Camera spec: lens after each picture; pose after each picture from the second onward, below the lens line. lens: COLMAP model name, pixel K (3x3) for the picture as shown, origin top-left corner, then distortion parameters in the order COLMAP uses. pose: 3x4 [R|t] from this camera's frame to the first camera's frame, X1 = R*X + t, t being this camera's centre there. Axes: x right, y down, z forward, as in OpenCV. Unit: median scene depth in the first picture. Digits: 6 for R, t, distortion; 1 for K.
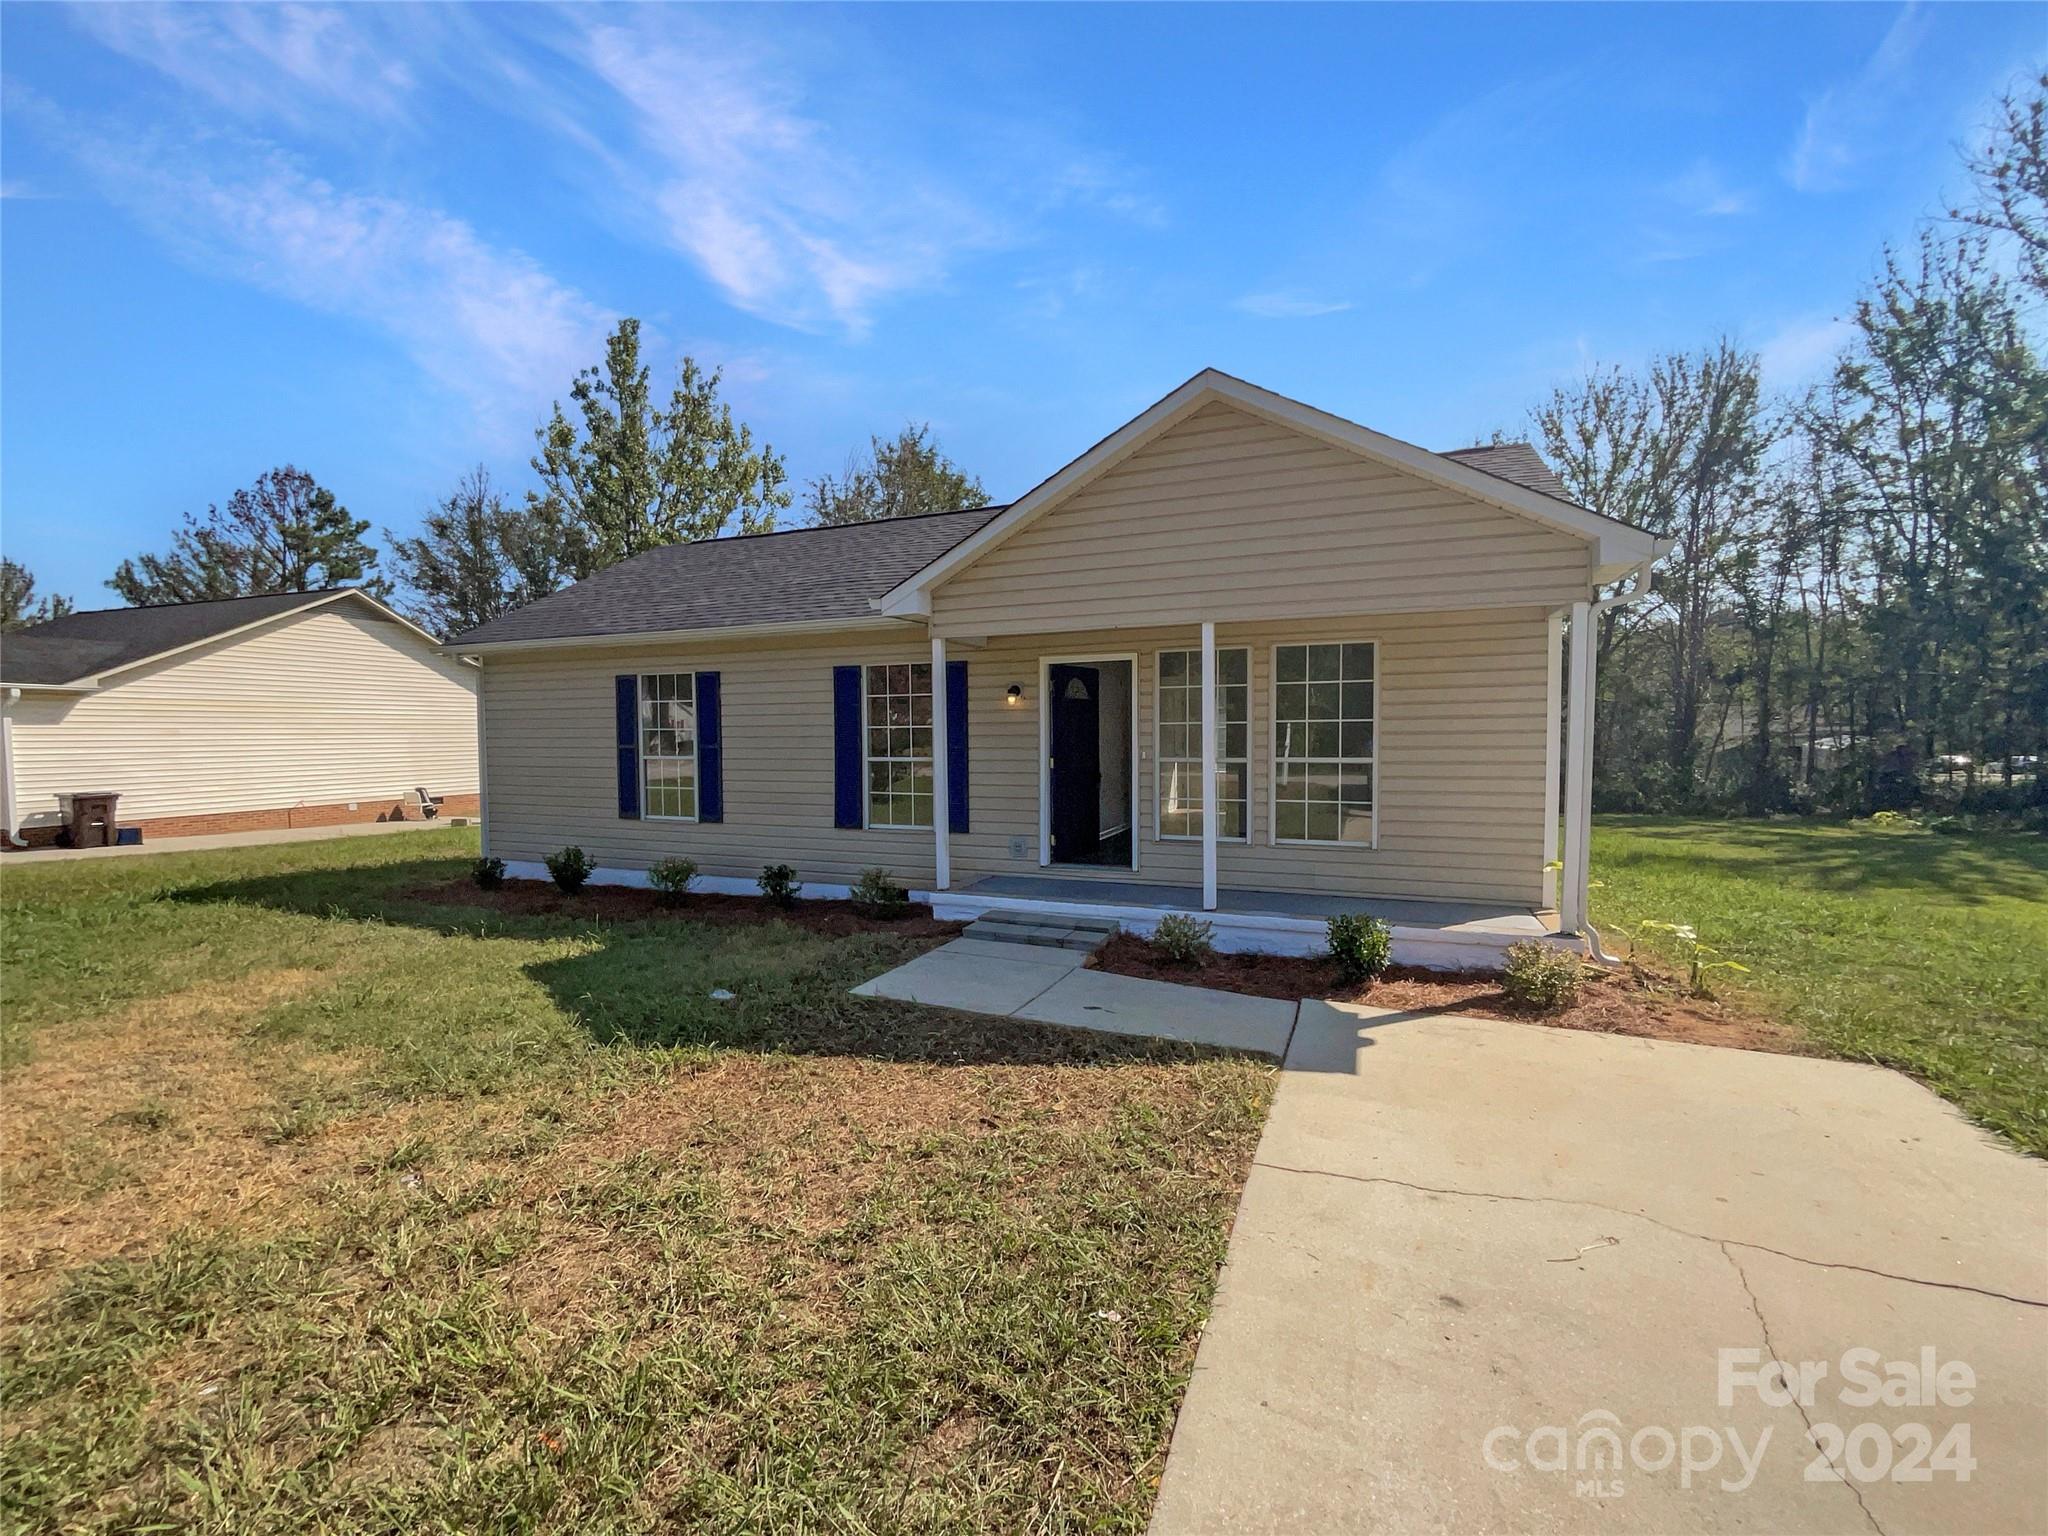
lens RADIAL K [[871.3, 0, 1024.0], [0, 871.3, 768.0], [0, 0, 1]] dist [-0.003734, -0.000057]
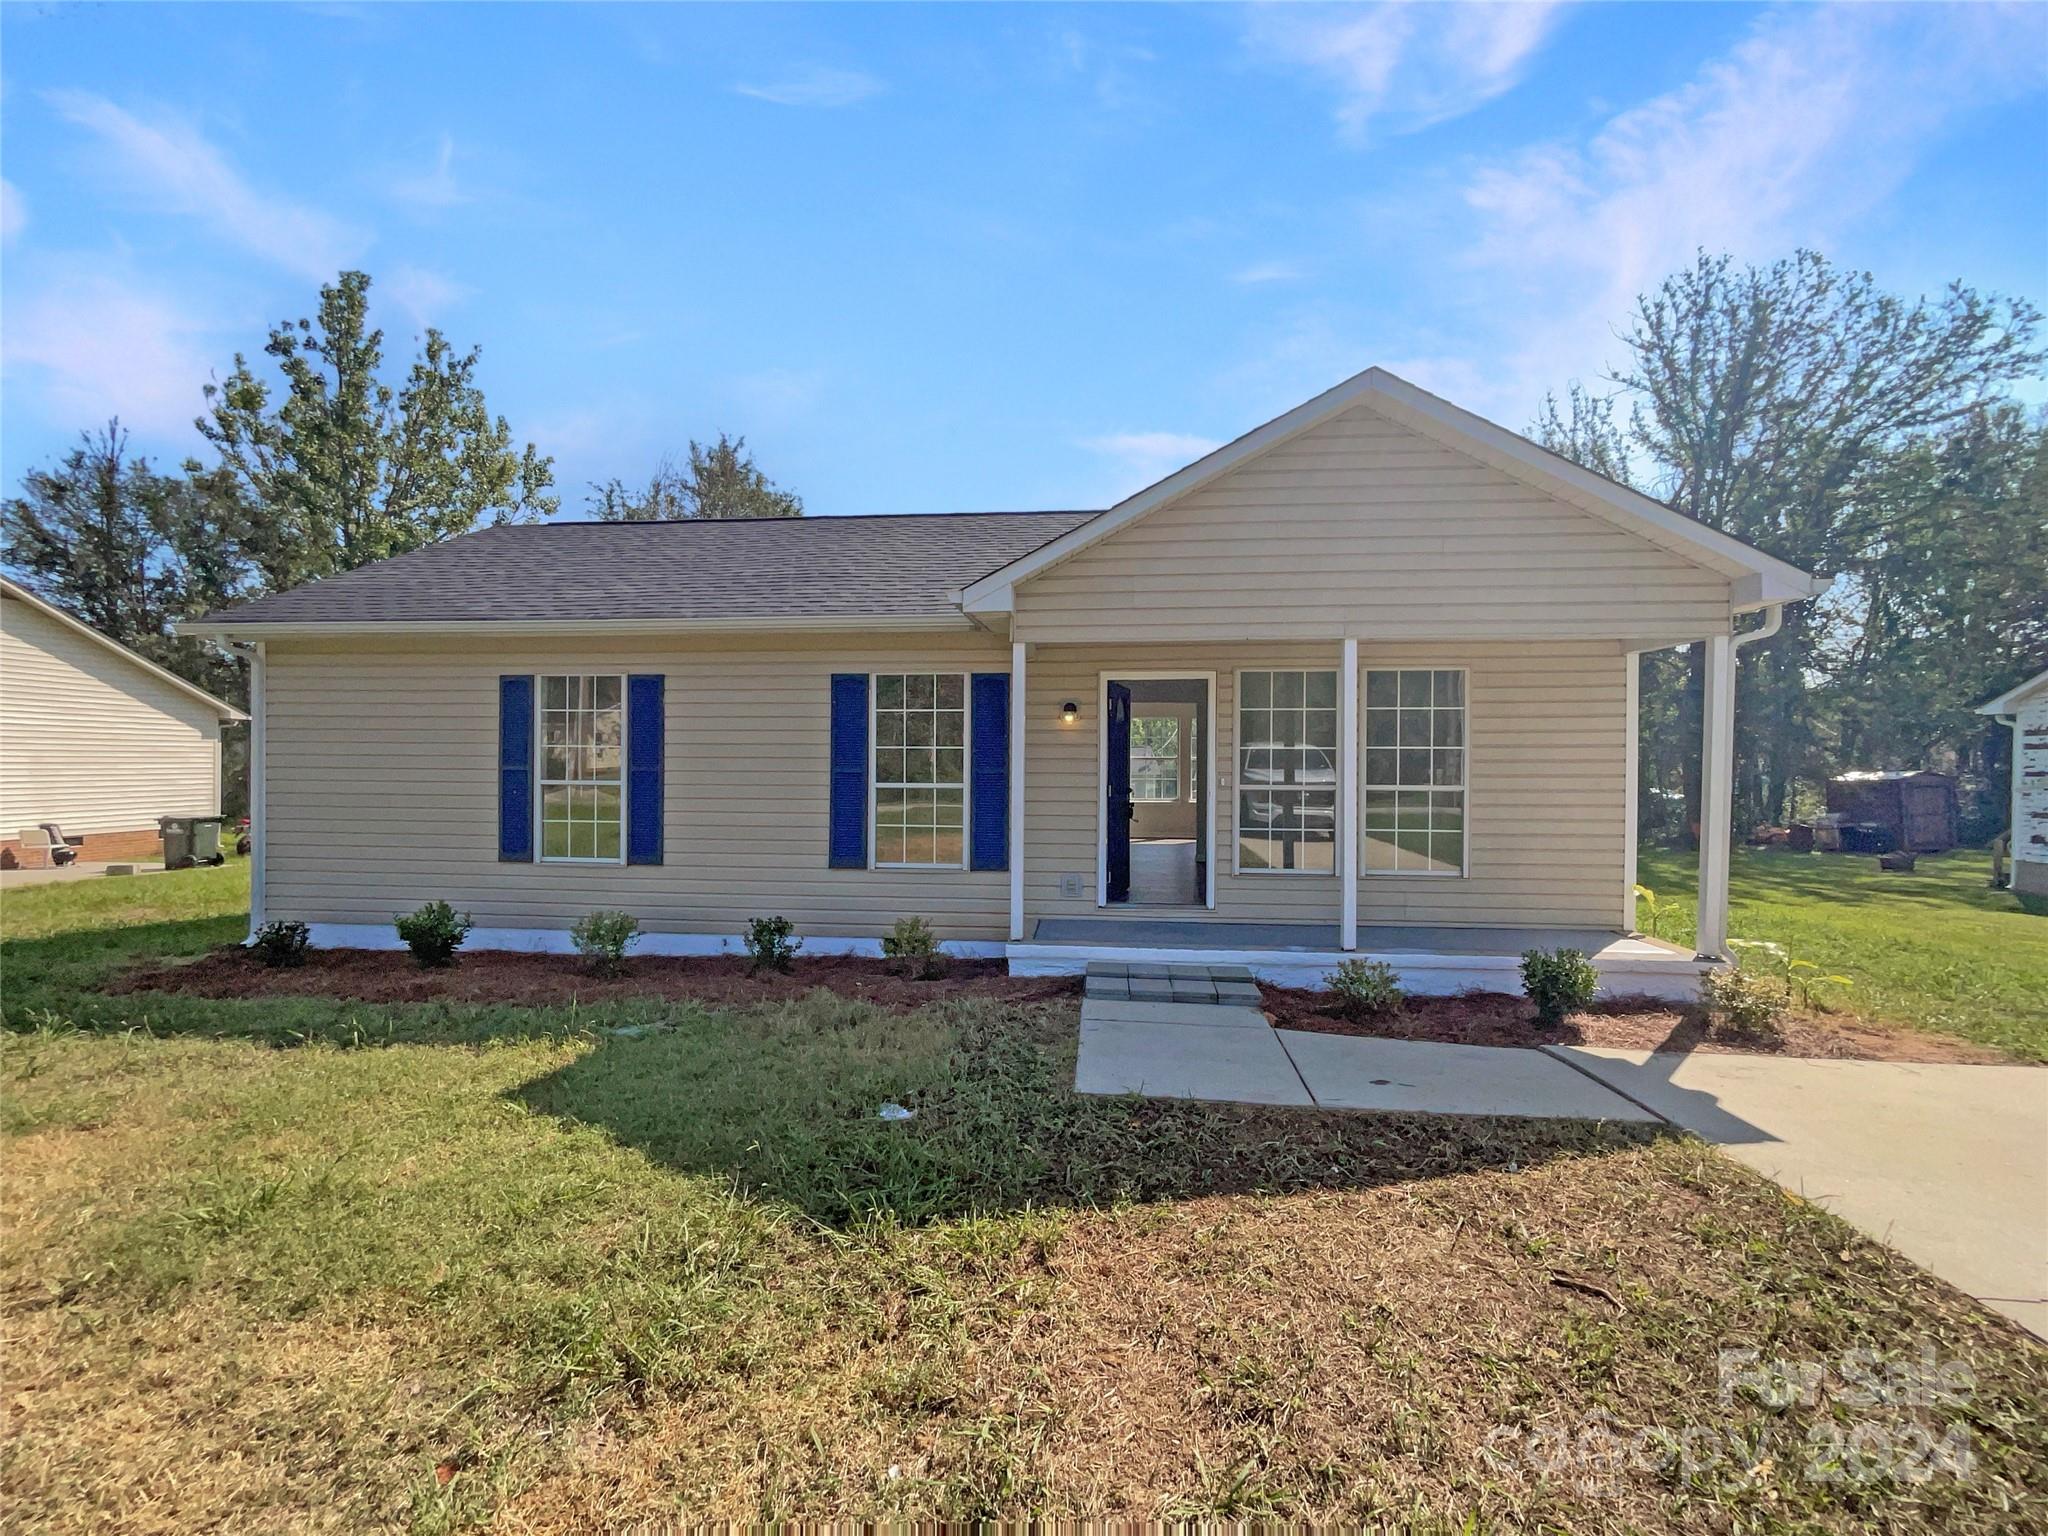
lens RADIAL K [[824.5, 0, 1024.0], [0, 824.5, 768.0], [0, 0, 1]] dist [0.003424, 0.000174]
pose [[0.953527, 0.012733, 0.301038, -0.262136], [-0.001035, 0.999239, -0.038986, 0.003865], [-0.301306, 0.036863, 0.952815, 0.183279]]
